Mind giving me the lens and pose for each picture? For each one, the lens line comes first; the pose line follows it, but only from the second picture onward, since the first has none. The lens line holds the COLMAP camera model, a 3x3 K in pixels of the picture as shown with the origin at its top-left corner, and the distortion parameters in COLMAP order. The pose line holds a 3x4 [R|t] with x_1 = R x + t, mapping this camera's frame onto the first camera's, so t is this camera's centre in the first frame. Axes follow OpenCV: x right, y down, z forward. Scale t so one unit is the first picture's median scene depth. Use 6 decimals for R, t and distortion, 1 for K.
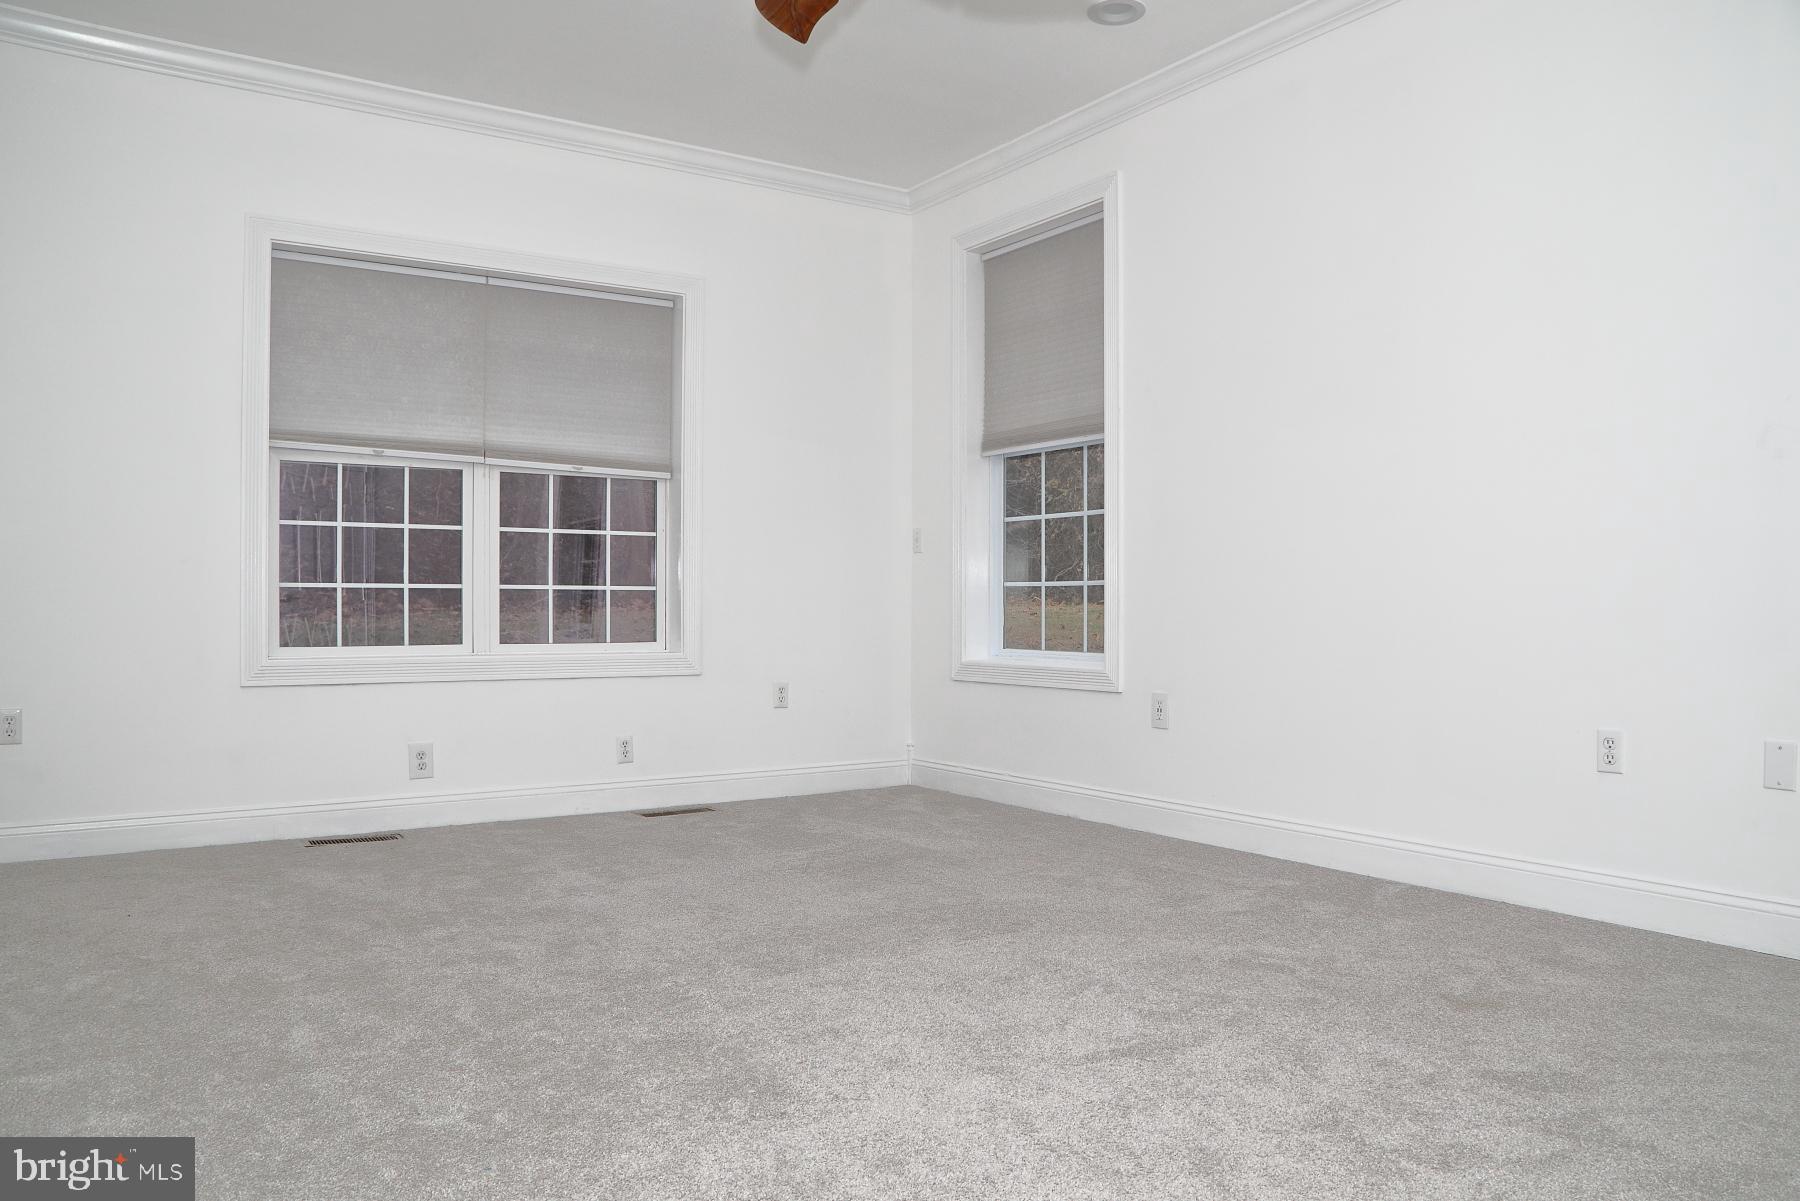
lens RADIAL K [[1240.7, 0, 887.8], [0, 1240.7, 602.0], [0, 0, 1]] dist [-0.118861, 0.060891]
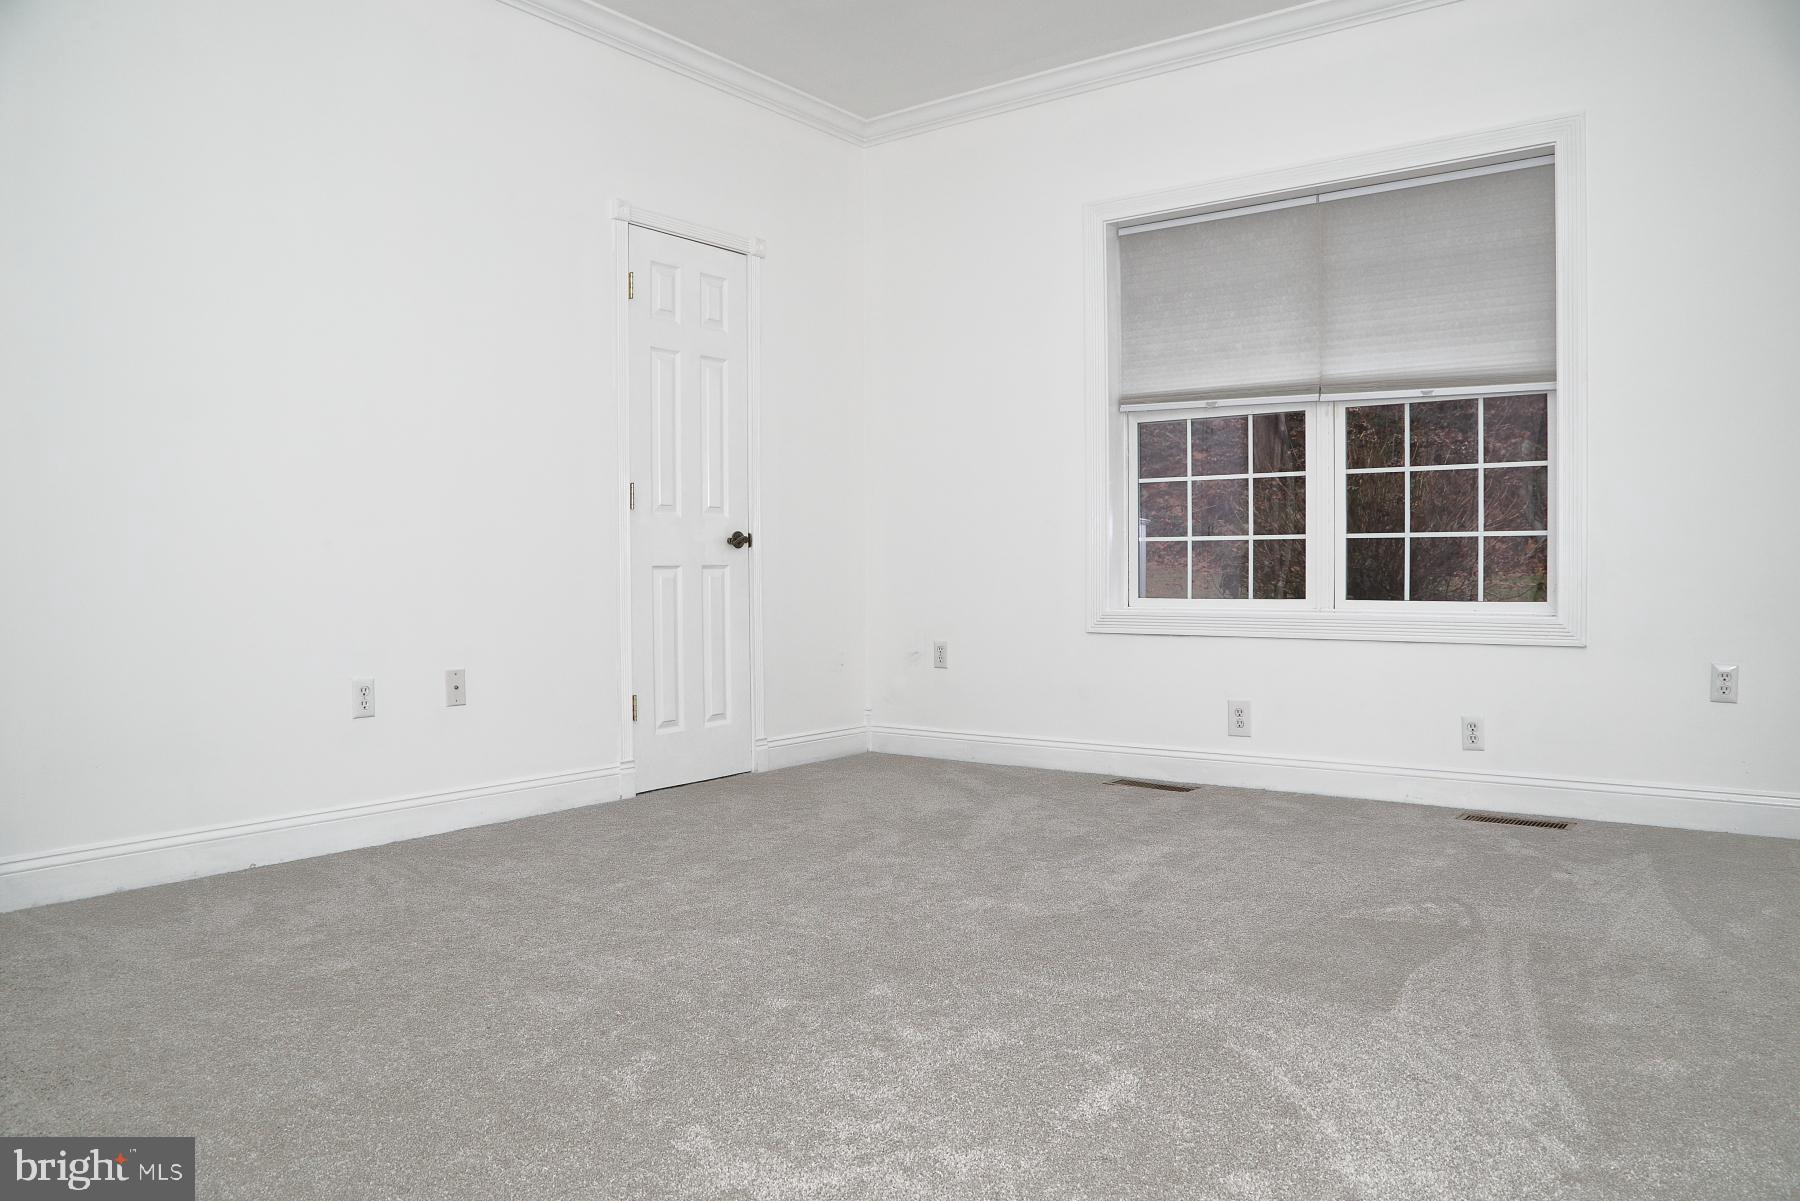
lens RADIAL K [[1240.7, 0, 893.1], [0, 1240.7, 601.1], [0, 0, 1]] dist [-0.118861, 0.060891]
pose [[0.346569, 0.026257, -0.937657, 0.415314], [0.013929, 0.999354, 0.033134, 0.000952], [0.937921, -0.024544, 0.345979, 0.385522]]
